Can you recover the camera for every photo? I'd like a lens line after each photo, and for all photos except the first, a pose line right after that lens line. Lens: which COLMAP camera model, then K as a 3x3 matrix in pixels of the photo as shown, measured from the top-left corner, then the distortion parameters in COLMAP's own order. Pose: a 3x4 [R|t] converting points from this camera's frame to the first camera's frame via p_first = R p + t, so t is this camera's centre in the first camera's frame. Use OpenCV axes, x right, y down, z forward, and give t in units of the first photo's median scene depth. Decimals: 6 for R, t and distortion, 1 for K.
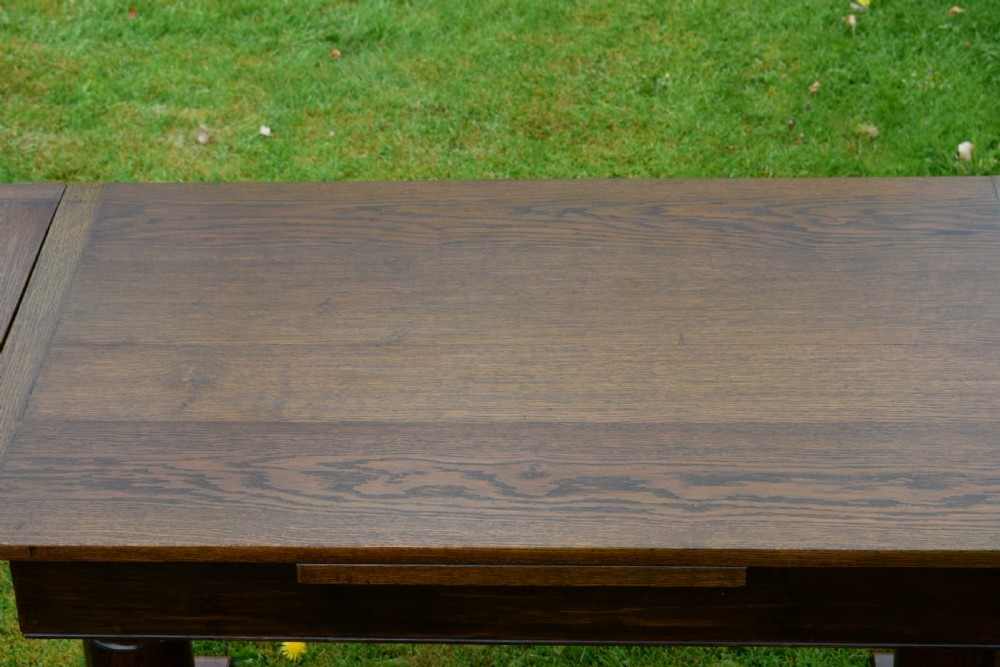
lens RADIAL K [[2463.7, 0, 500.0], [0, 2463.7, 333.5], [0, 0, 1]] dist [-0.013379, -0.089358]
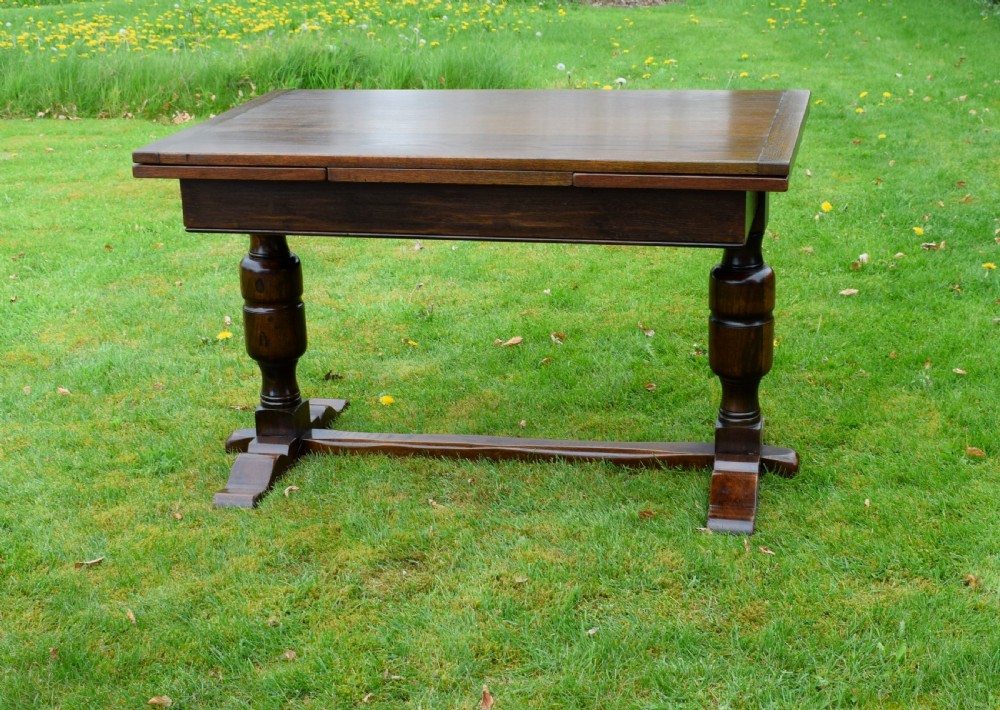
lens RADIAL K [[1614.6, 0, 558.0], [0, 1614.6, 416.4], [0, 0, 1]] dist [-0.027107, 0.003717]
pose [[0.989859, 0.056281, -0.130432, 0.202538], [-0.083041, 0.974203, -0.209842, 0.411859], [0.115257, 0.218545, 0.968996, -0.065350]]
